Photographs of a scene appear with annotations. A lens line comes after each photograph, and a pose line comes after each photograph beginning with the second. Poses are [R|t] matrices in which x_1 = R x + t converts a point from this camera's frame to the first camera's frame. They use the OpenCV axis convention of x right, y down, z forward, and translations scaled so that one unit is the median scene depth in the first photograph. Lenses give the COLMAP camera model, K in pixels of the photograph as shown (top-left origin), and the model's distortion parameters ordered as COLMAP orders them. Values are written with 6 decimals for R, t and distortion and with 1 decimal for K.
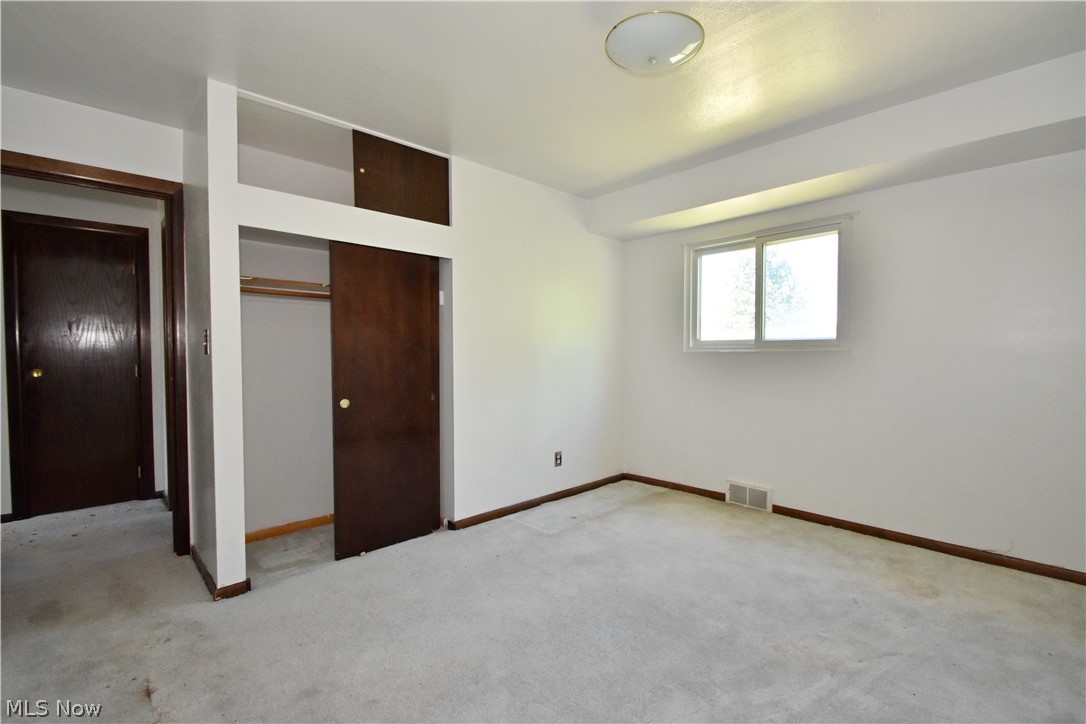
lens RADIAL K [[475.9, 0, 541.8], [0, 475.9, 366.7], [0, 0, 1]] dist [0.021018, -0.019542]
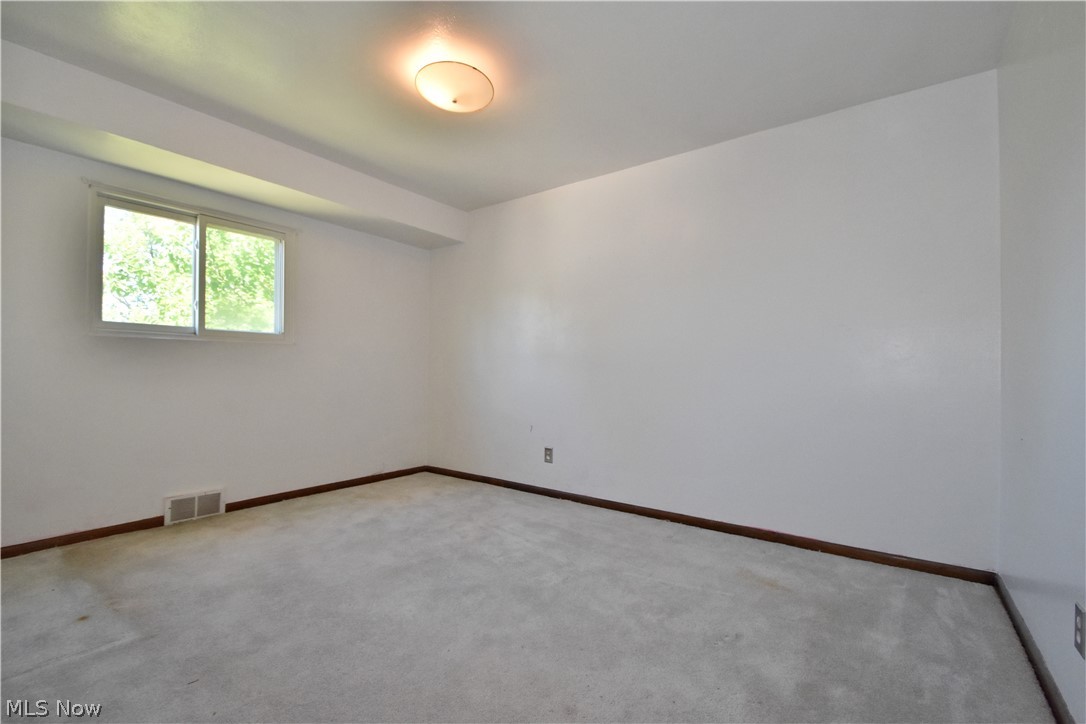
lens RADIAL K [[475.9, 0, 541.8], [0, 475.9, 366.7], [0, 0, 1]] dist [0.021018, -0.019542]
pose [[-0.177408, 0.008044, 0.984105, -0.565287], [0.018175, 0.999823, -0.004896, 0.032847], [-0.983970, 0.017018, -0.177523, 0.551831]]
